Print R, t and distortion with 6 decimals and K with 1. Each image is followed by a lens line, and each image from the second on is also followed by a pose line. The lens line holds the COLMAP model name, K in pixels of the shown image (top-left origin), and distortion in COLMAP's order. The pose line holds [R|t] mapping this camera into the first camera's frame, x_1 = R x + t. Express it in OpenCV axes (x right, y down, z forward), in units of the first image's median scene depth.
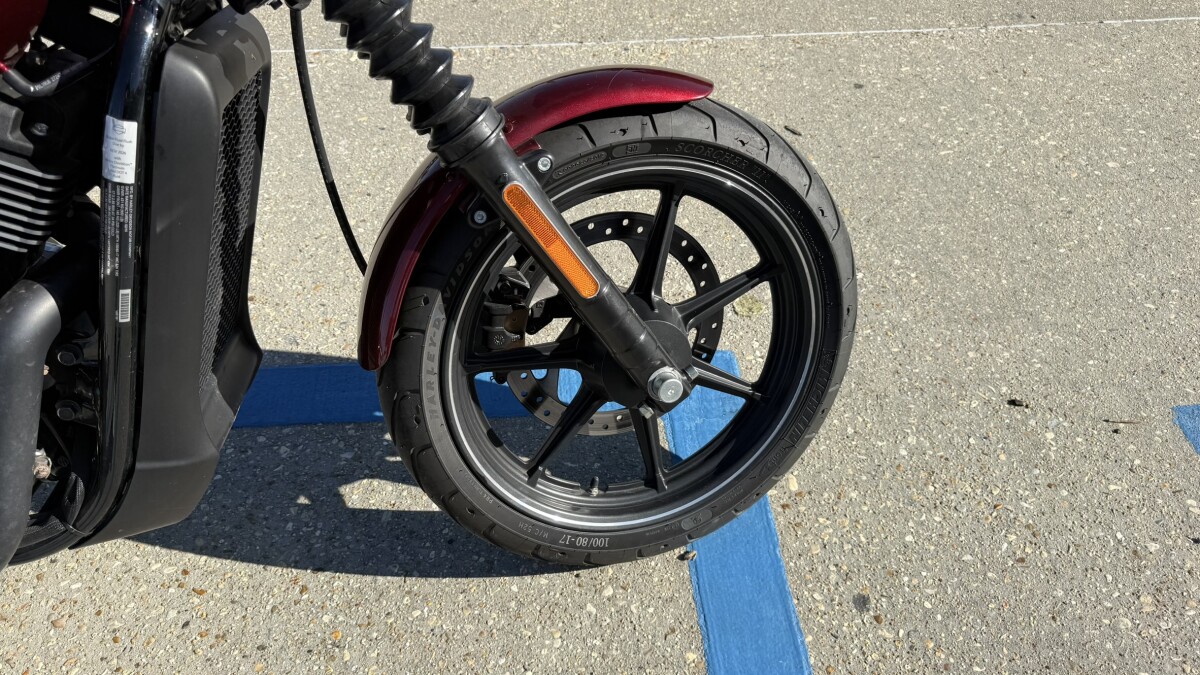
lens RADIAL K [[849.2, 0, 600.0], [0, 849.2, 337.5], [0, 0, 1]] dist [0.092358, -0.202881]
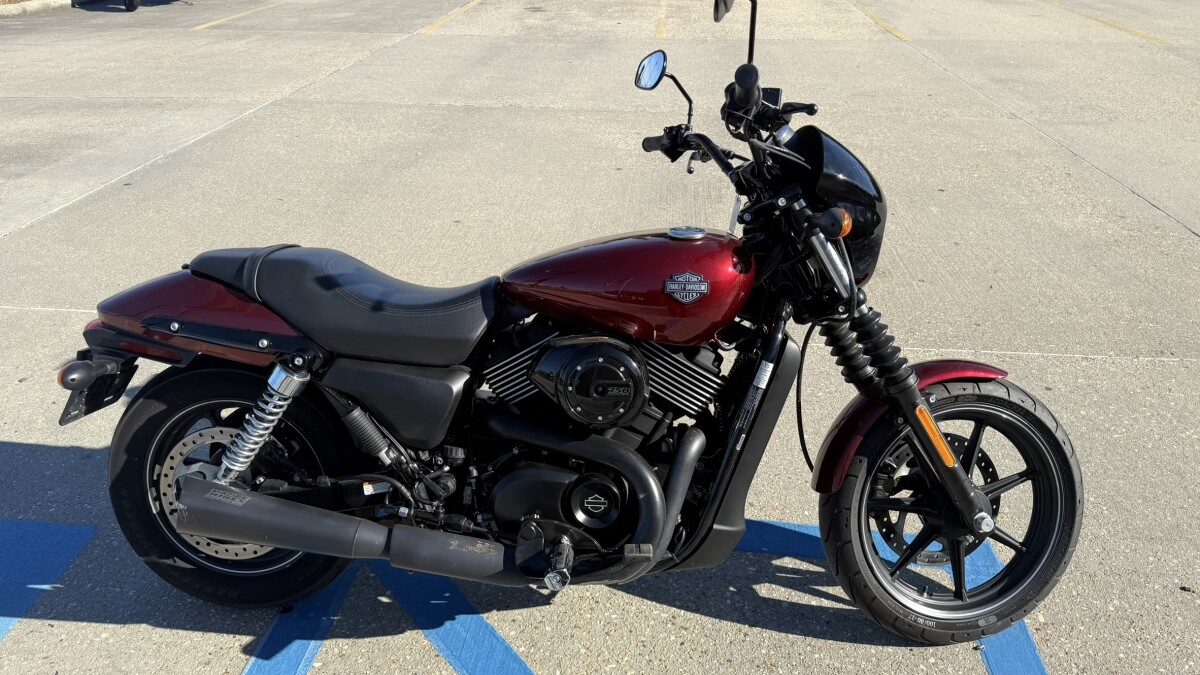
lens RADIAL K [[846.6, 0, 612.5], [0, 846.6, 327.7], [0, 0, 1]] dist [0.005959, -0.007567]
pose [[0.987270, 0.080965, -0.136903, -0.435313], [-0.122356, 0.936550, -0.328486, 0.314000], [0.101621, 0.341055, 0.934534, -0.829015]]
